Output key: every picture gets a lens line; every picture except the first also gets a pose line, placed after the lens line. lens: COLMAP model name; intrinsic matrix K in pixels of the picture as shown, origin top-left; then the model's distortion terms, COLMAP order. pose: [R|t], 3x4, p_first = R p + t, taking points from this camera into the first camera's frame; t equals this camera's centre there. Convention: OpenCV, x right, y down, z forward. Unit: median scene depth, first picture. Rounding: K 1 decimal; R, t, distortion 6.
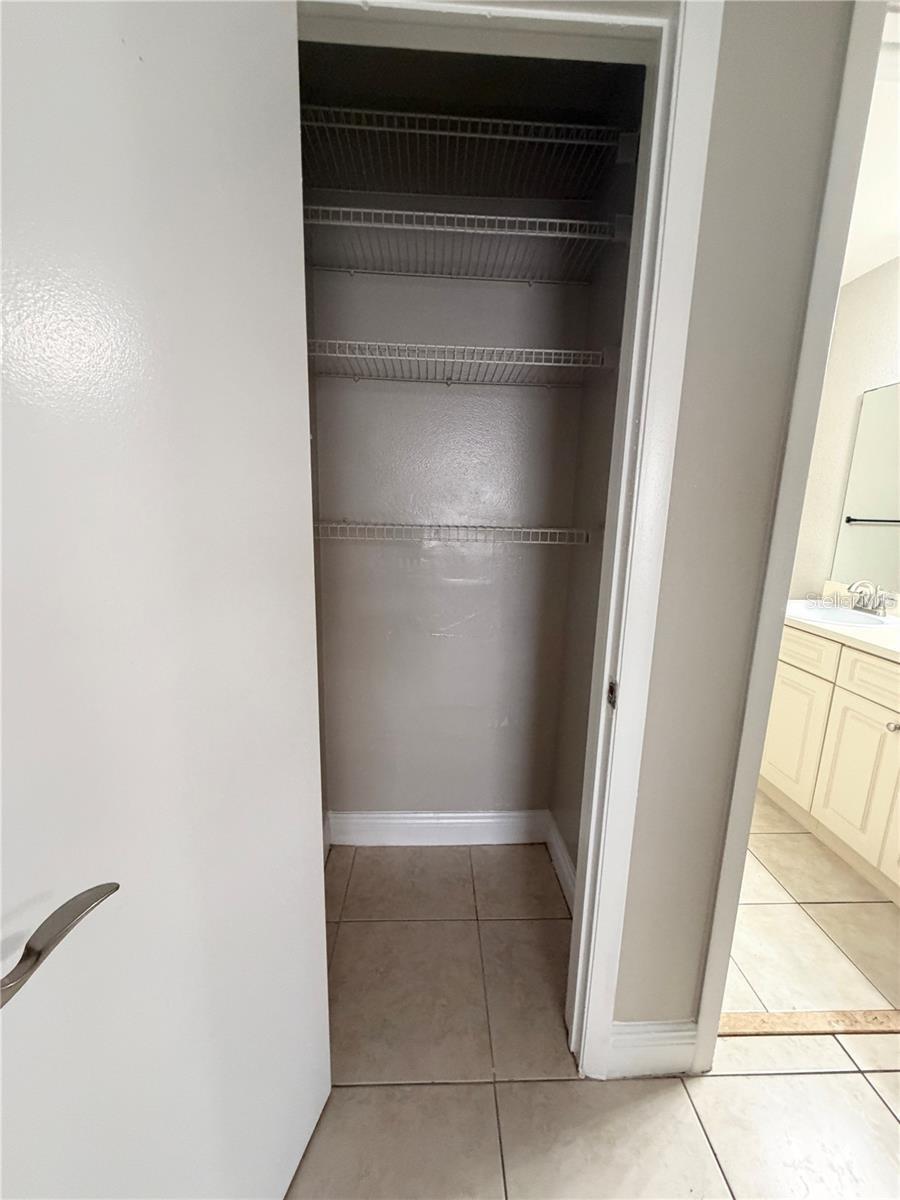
lens RADIAL K [[475.4, 0, 450.0], [0, 475.4, 600.0], [0, 0, 1]] dist [-0.002826, 0.000386]
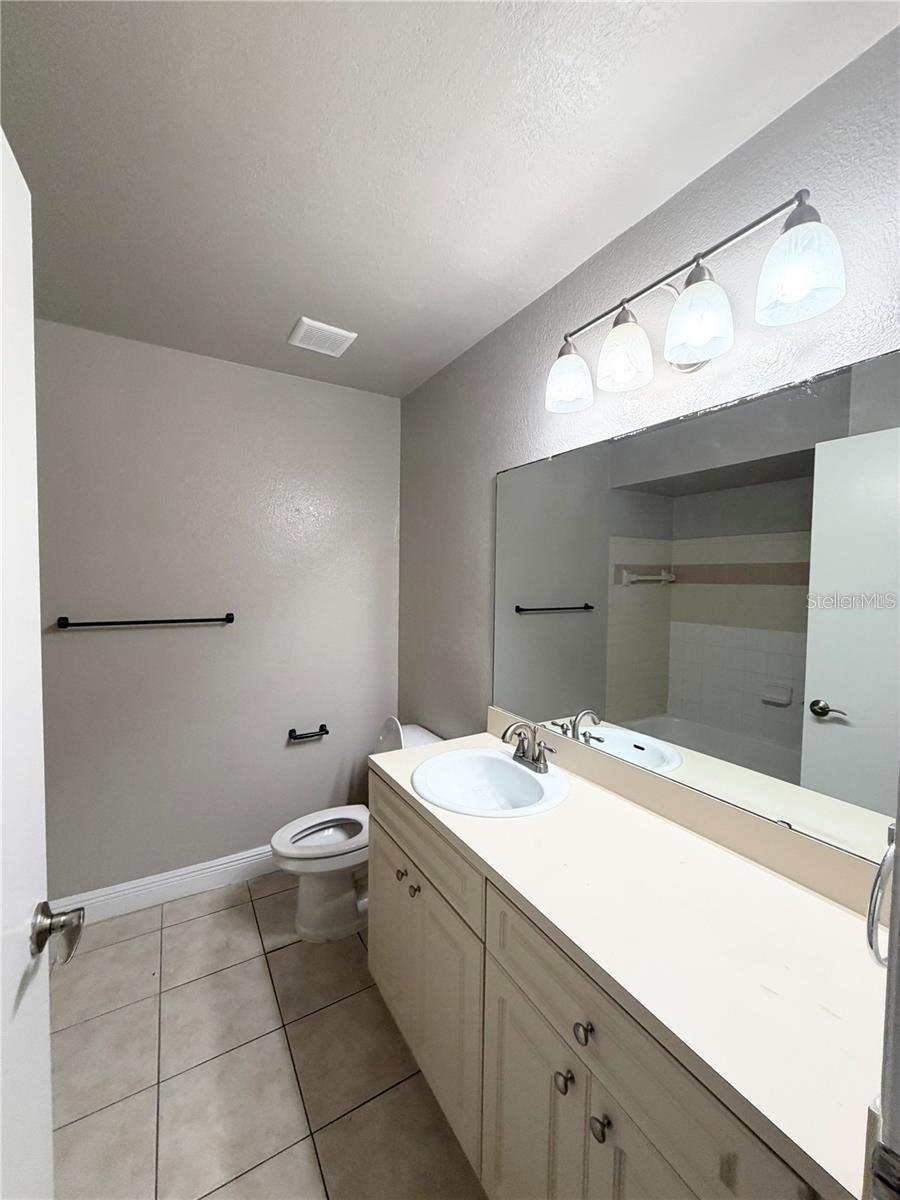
lens RADIAL K [[475.4, 0, 450.0], [0, 475.4, 600.0], [0, 0, 1]] dist [-0.002826, 0.000386]
pose [[0.877650, -0.031506, 0.478265, 0.437243], [0.096949, 0.988881, -0.112765, -0.152400], [-0.469394, 0.145336, 0.870946, 0.390354]]
